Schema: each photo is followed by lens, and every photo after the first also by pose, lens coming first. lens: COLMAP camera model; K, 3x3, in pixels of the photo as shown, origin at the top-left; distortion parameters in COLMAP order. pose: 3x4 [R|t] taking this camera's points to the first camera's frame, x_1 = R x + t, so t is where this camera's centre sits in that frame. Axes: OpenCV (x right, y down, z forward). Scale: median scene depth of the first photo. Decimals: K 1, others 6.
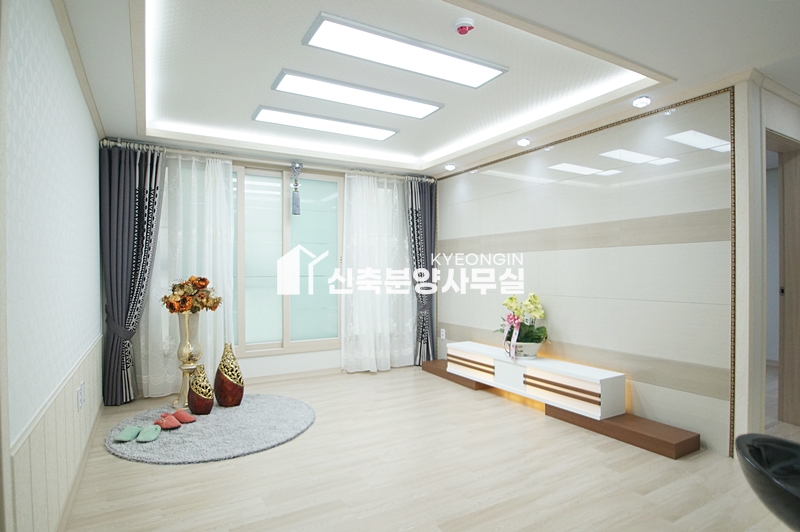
lens RADIAL K [[437.8, 0, 393.8], [0, 437.8, 275.3], [0, 0, 1]] dist [-0.025412, -0.000587]
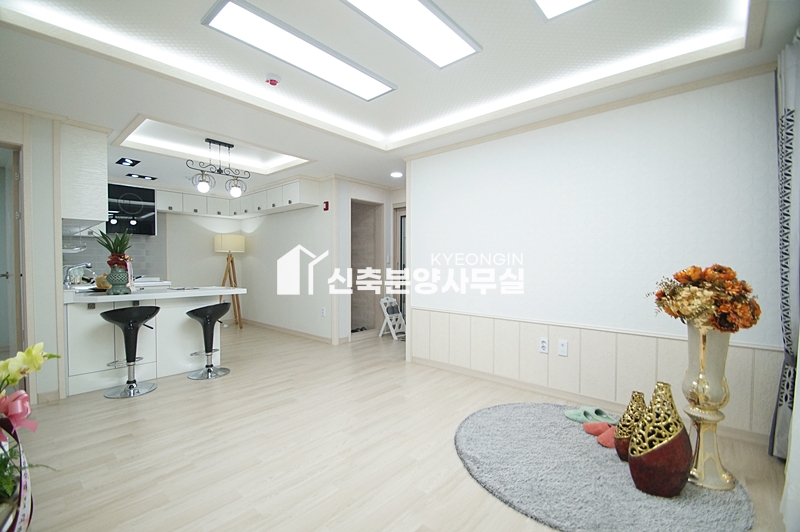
lens RADIAL K [[354.3, 0, 393.2], [0, 354.3, 272.1], [0, 0, 1]] dist [0.015526, -0.018693]
pose [[-0.949173, 0.009849, -0.314601, 0.093263], [-0.000597, 0.999452, 0.033090, -0.004105], [0.314755, 0.031596, -0.948647, 1.281439]]
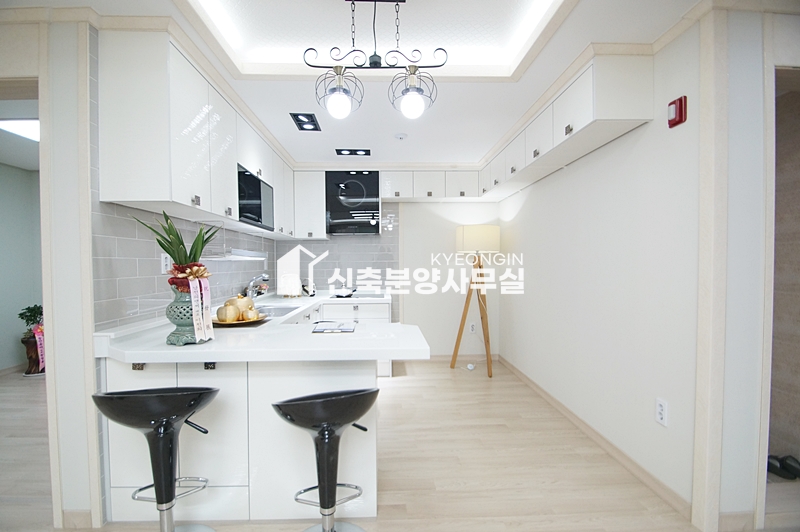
lens RADIAL K [[354.3, 0, 393.2], [0, 354.3, 272.1], [0, 0, 1]] dist [0.015526, -0.018693]
pose [[-0.884371, -0.002180, 0.466780, 0.023758], [0.012471, 0.999522, 0.028295, -0.018360], [-0.466618, 0.030845, -0.883921, 0.538039]]
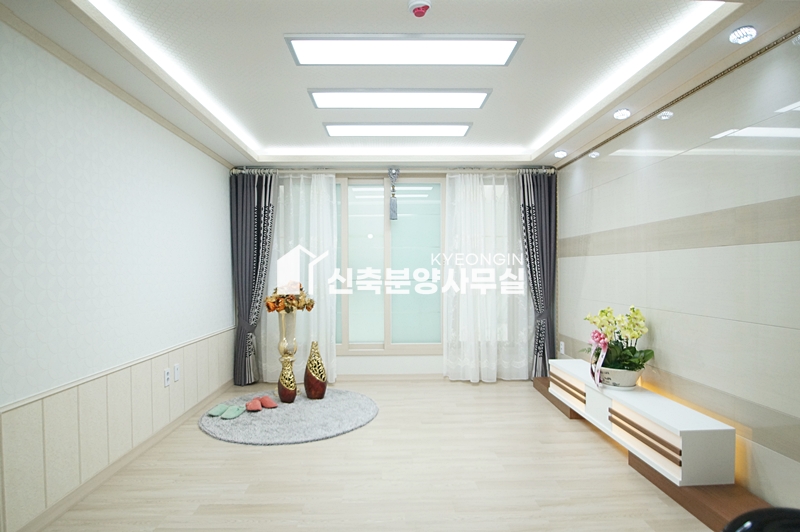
lens RADIAL K [[442.4, 0, 392.5], [0, 442.4, 272.5], [0, 0, 1]] dist [-0.027759, -0.000907]
pose [[0.879781, 0.000857, -0.475378, 0.313983], [-0.001265, 0.999999, -0.000539, -0.017828], [0.475377, 0.001075, 0.879782, 0.106345]]
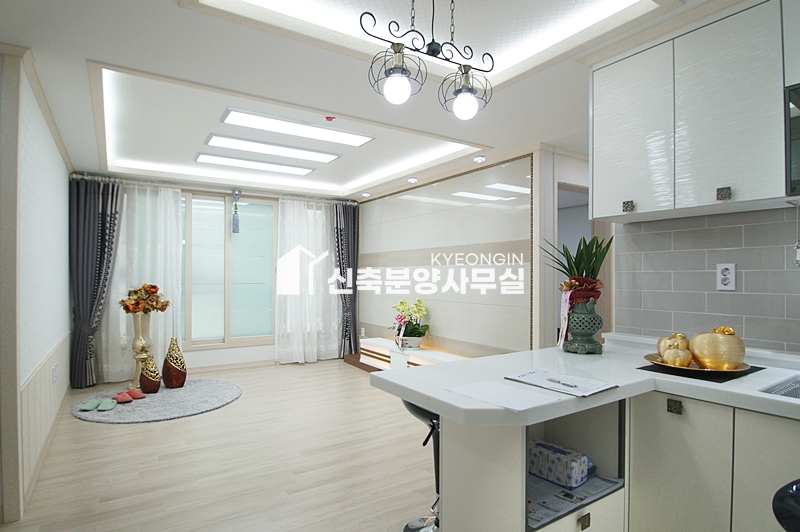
lens RADIAL K [[437.8, 0, 393.8], [0, 437.8, 275.3], [0, 0, 1]] dist [-0.025412, -0.000587]
pose [[0.998307, 0.005680, 0.057879, 0.172420], [-0.005210, 0.999952, -0.008276, -0.015963], [-0.057923, 0.007960, 0.998289, -0.276980]]
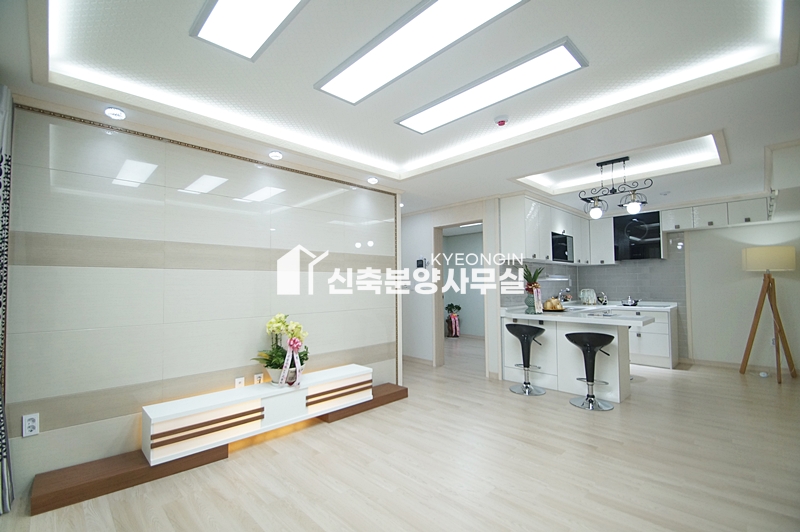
lens RADIAL K [[354.3, 0, 393.2], [0, 354.3, 272.1], [0, 0, 1]] dist [0.015526, -0.018693]
pose [[-0.247340, 0.040449, 0.968084, -0.511270], [0.018169, 0.999146, -0.037105, -0.018840], [-0.968758, 0.008411, -0.247863, 0.960788]]
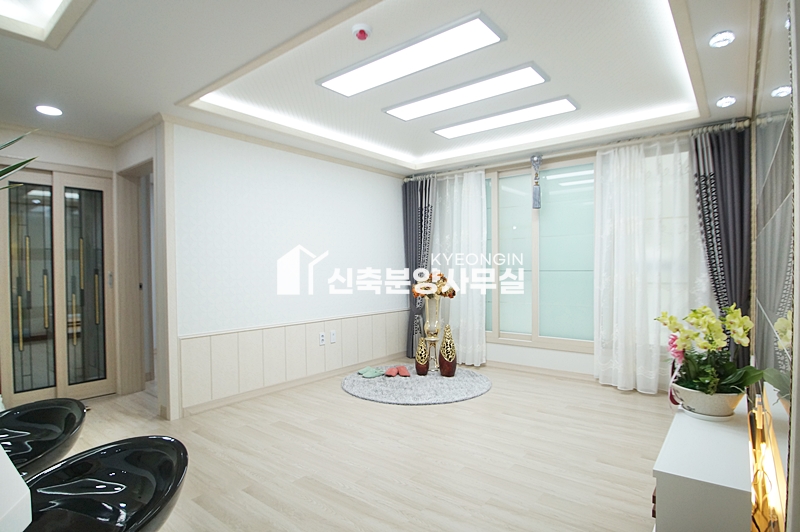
lens RADIAL K [[427.0, 0, 389.6], [0, 427.0, 275.5], [0, 0, 1]] dist [-0.027465, -0.000549]
pose [[0.356818, 0.018594, -0.933989, 0.662706], [0.001866, 0.999786, 0.020617, -0.009223], [0.934172, -0.009099, 0.356707, 0.405838]]
